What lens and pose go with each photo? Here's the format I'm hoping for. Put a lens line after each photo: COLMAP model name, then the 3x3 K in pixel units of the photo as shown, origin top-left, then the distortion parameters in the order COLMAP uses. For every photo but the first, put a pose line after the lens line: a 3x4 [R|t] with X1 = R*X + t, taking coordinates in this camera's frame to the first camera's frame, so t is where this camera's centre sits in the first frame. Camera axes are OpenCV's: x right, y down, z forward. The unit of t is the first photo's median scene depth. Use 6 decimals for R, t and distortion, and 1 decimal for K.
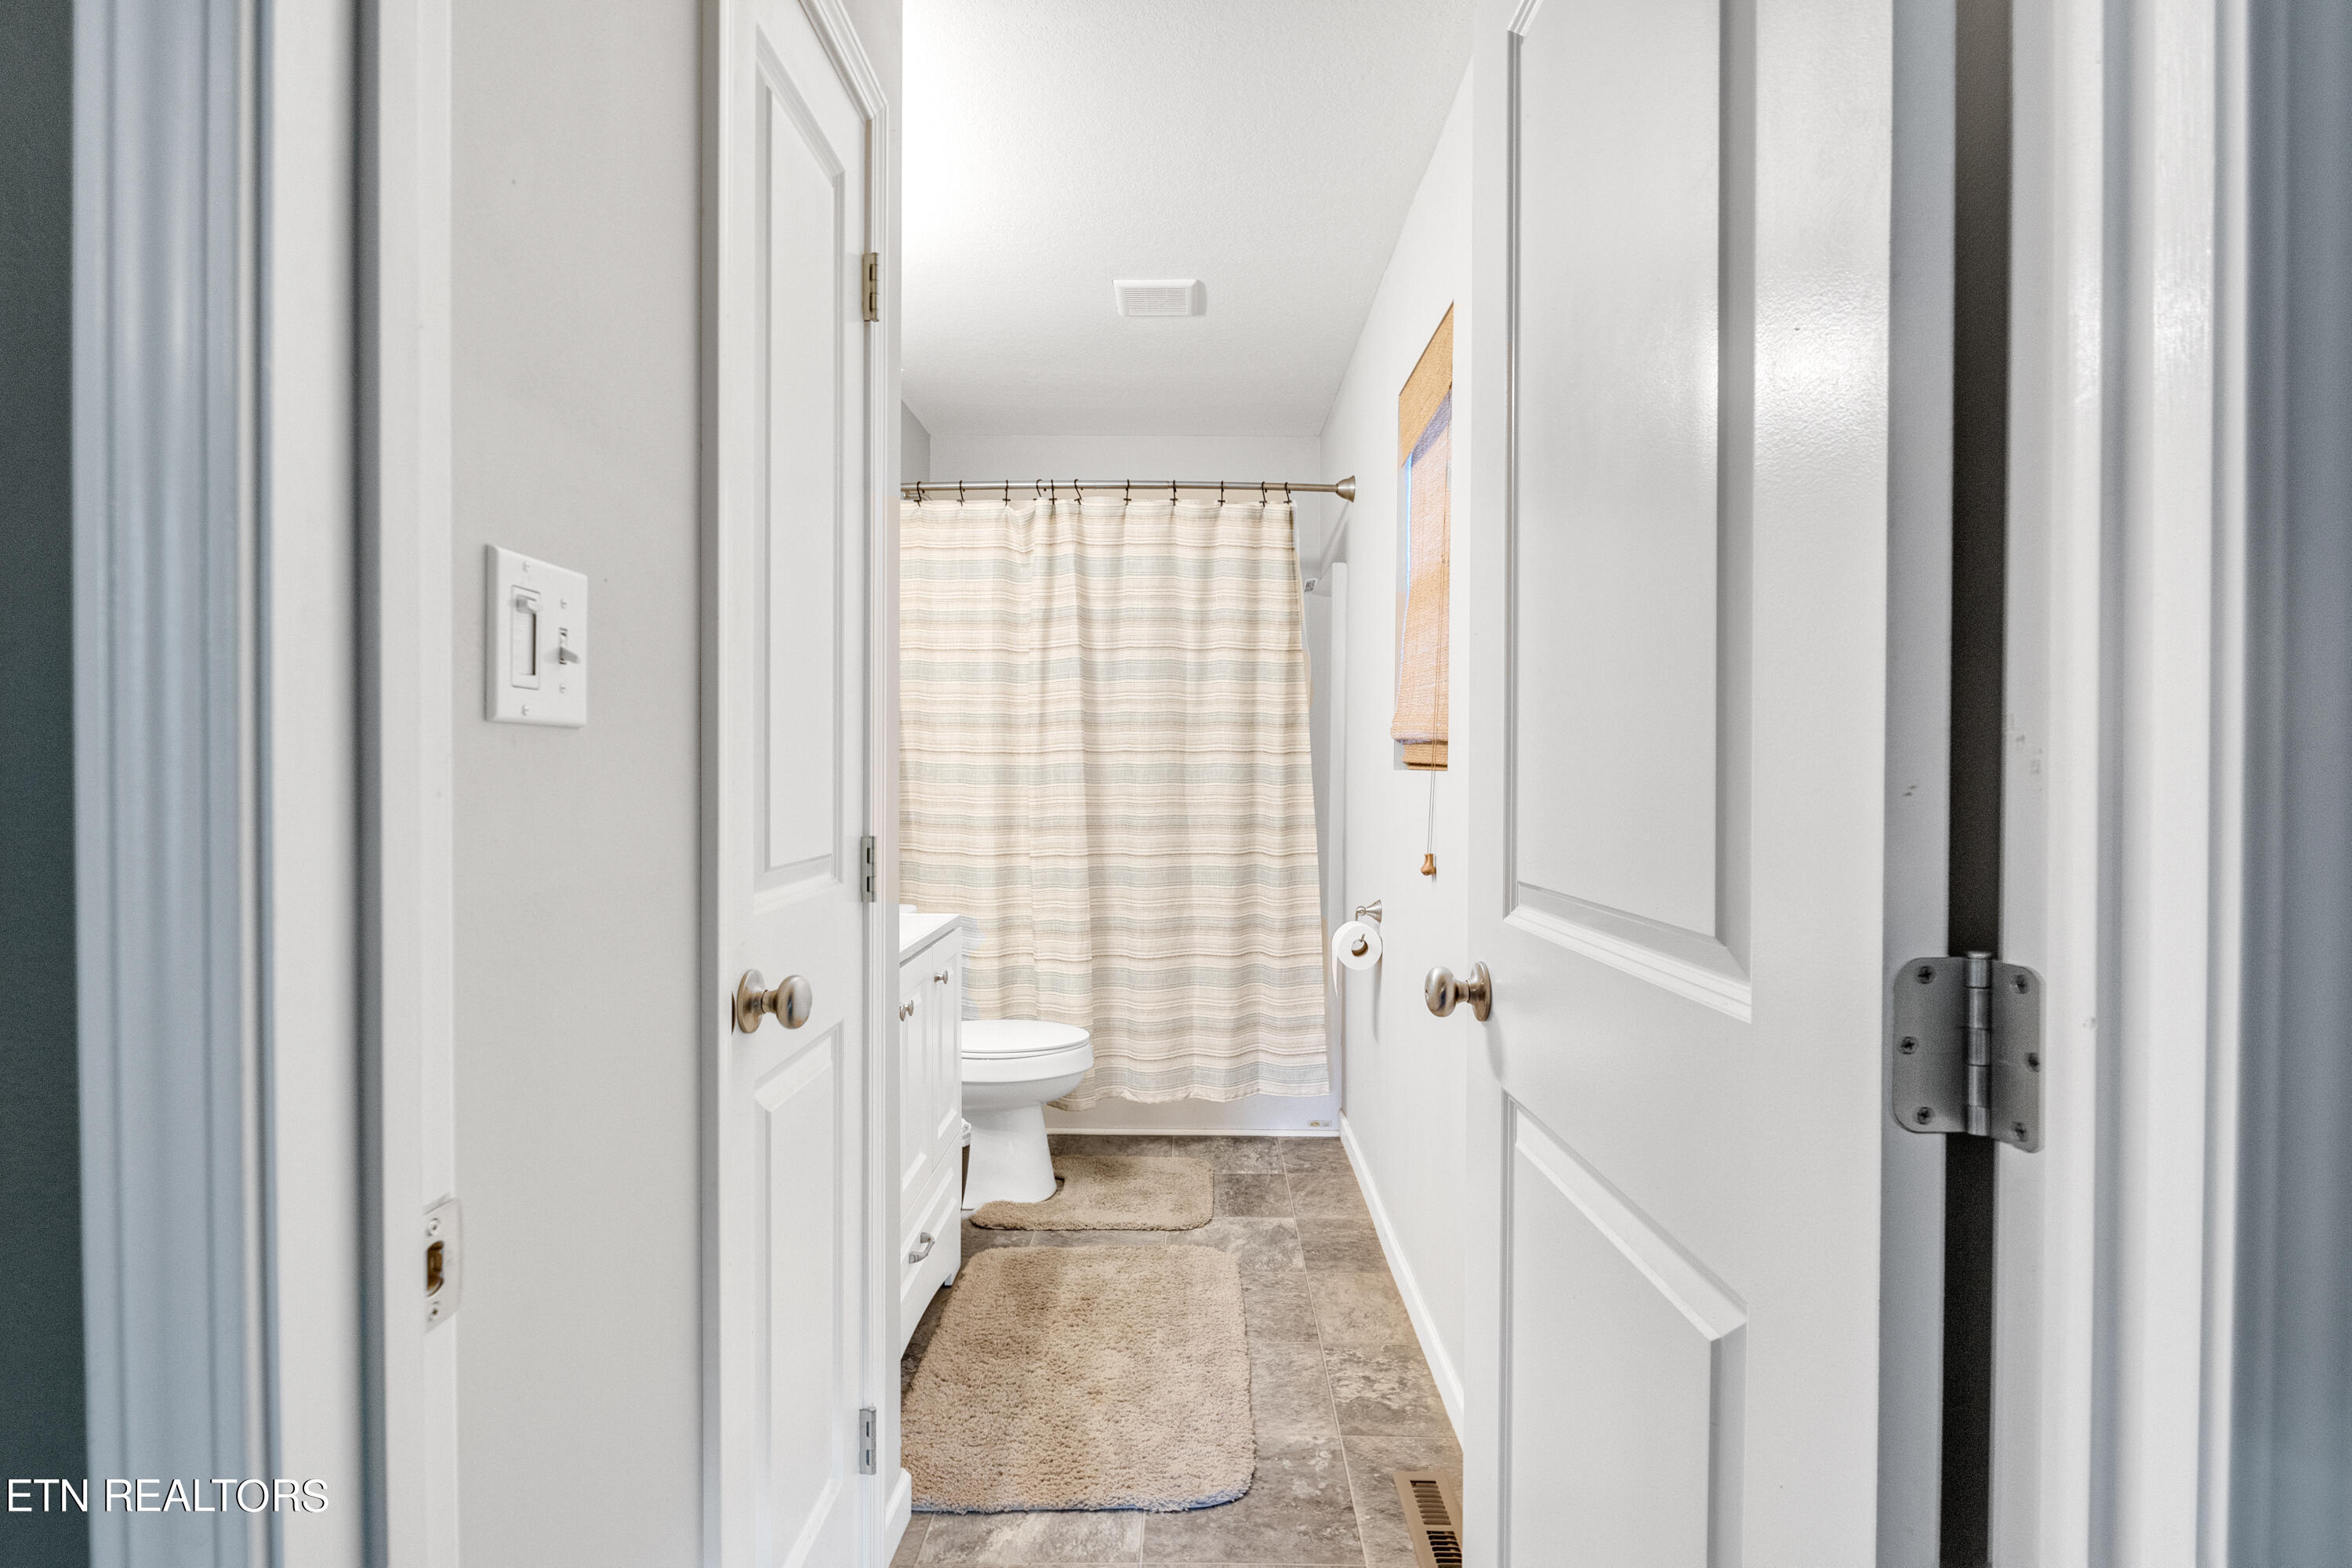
lens RADIAL K [[1178.8, 0, 1173.7], [0, 1178.8, 783.4], [0, 0, 1]] dist [-0.022823, -0.003052]
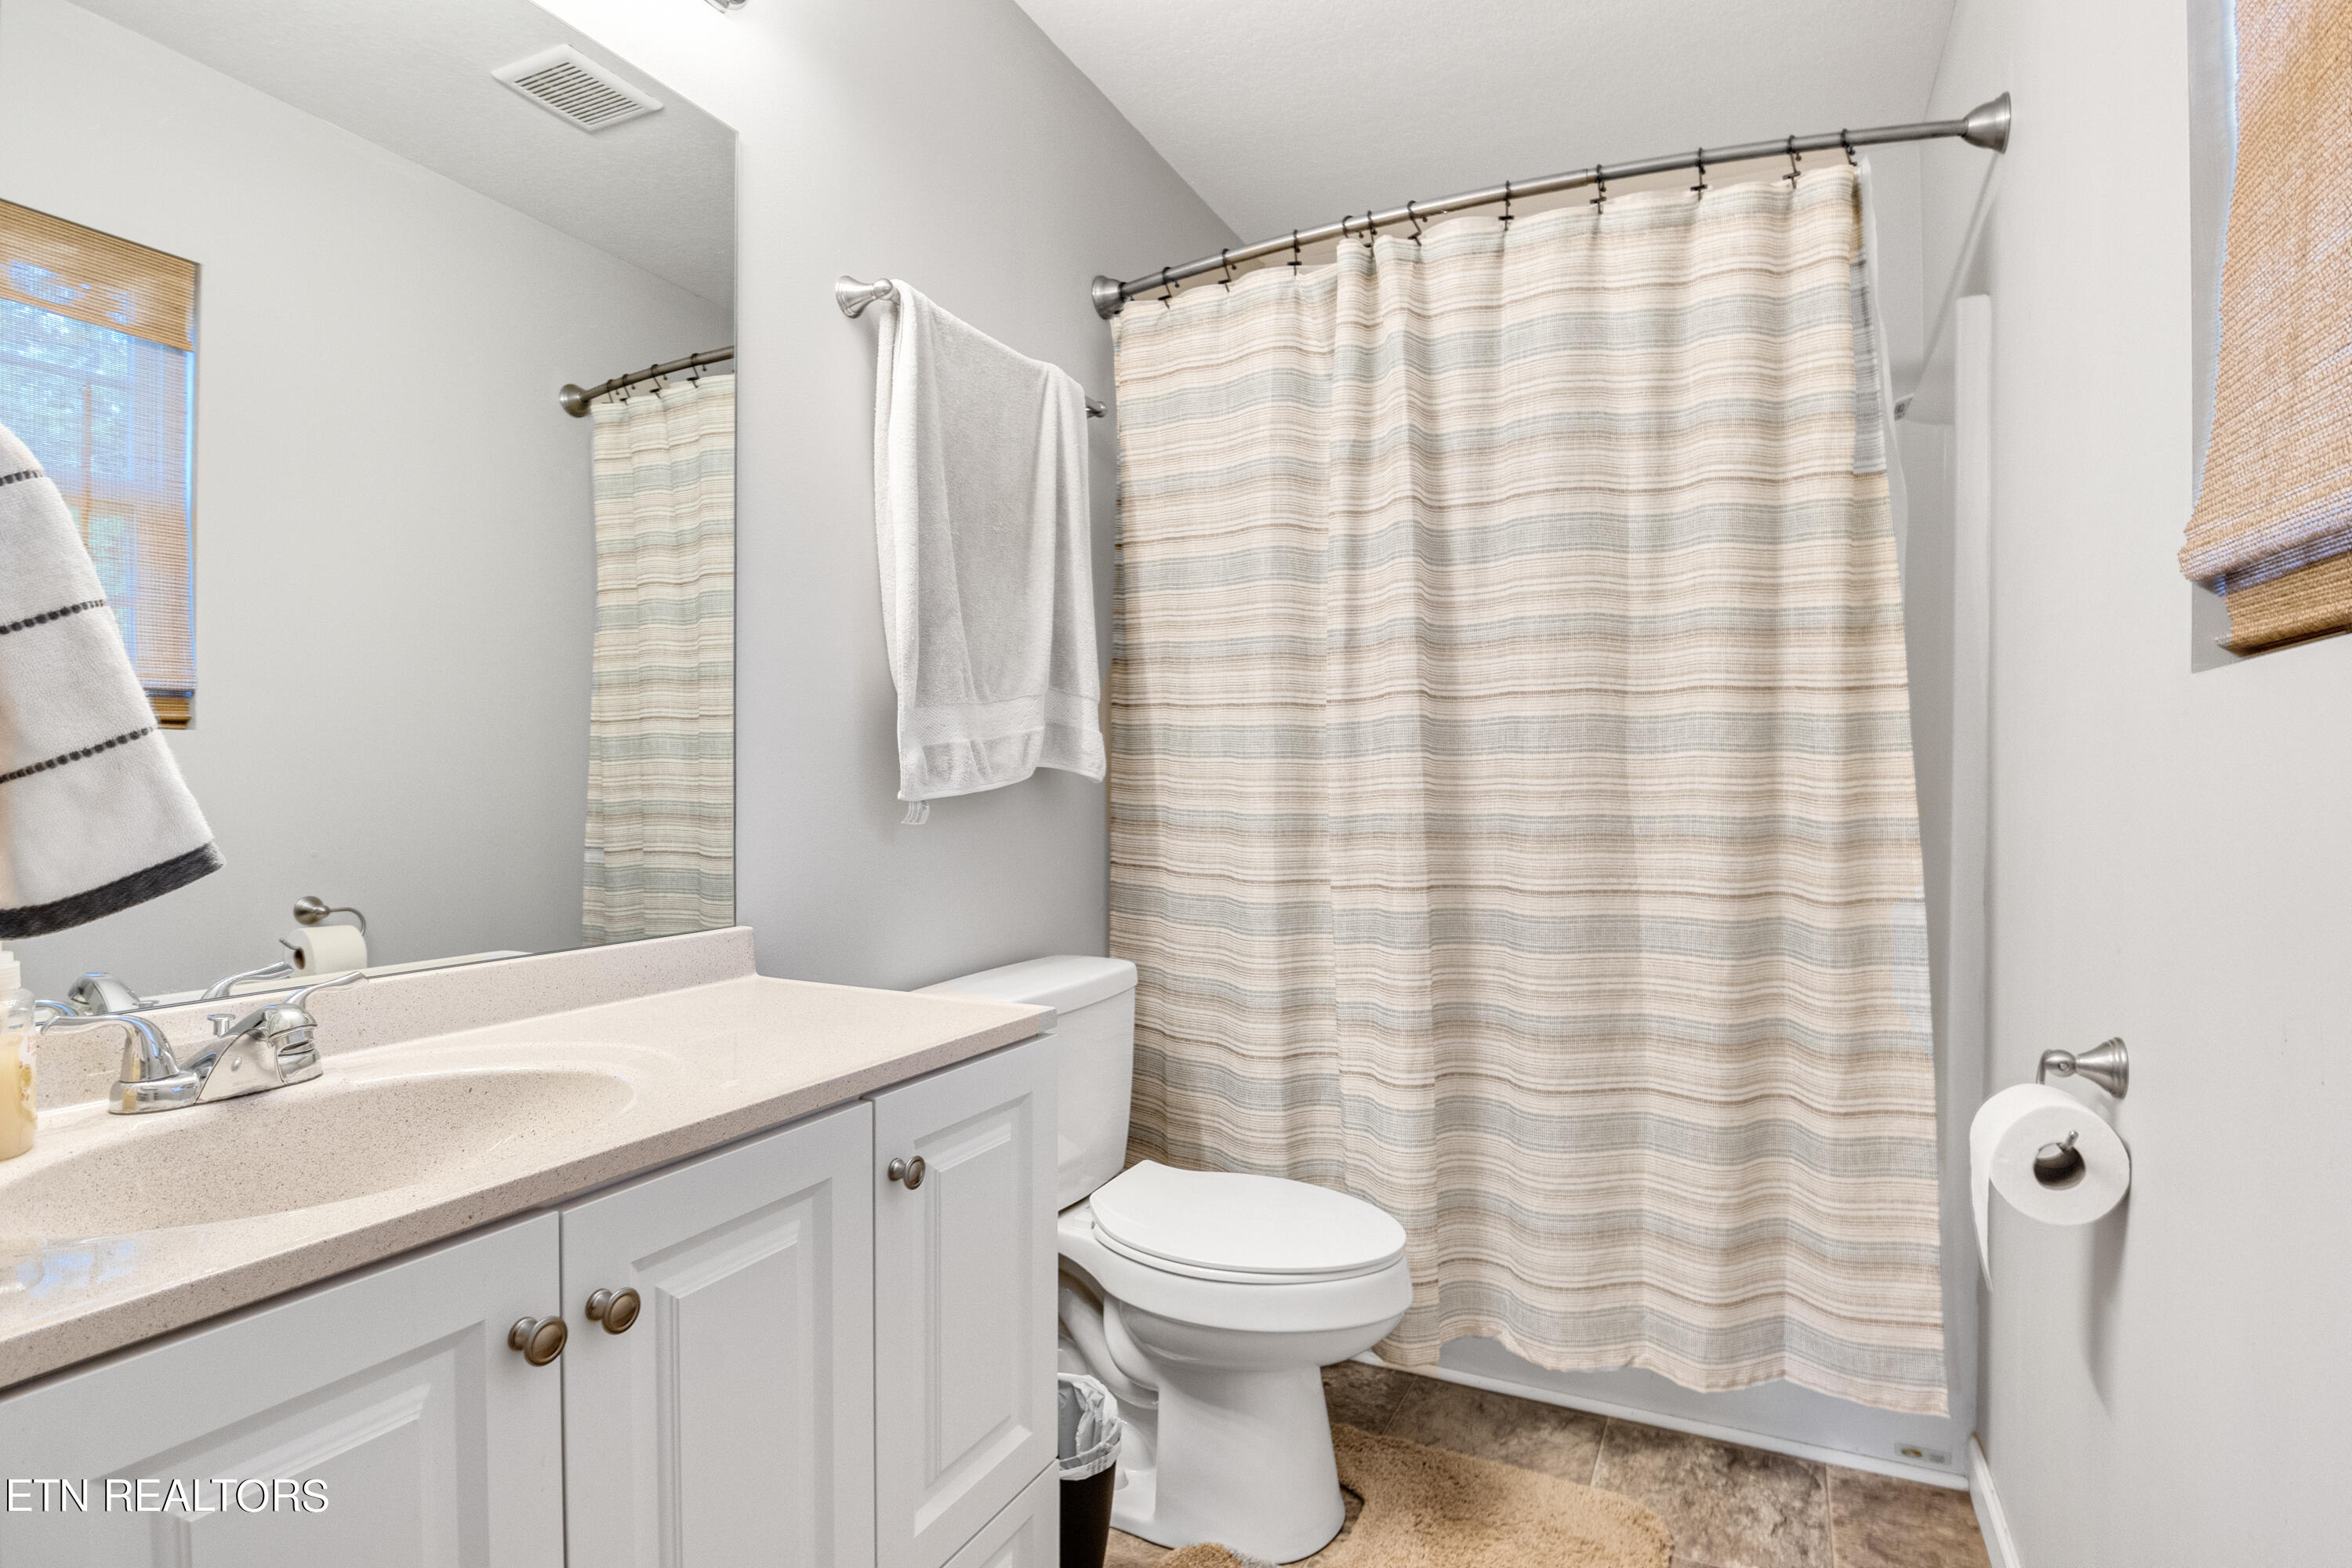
lens RADIAL K [[1178.8, 0, 1189.4], [0, 1178.8, 786.9], [0, 0, 1]] dist [-0.022823, -0.003052]
pose [[0.907455, 0.001304, -0.420148, 0.051944], [-0.006101, 0.999931, -0.010075, 0.020825], [0.420105, 0.011706, 0.907400, 0.458111]]
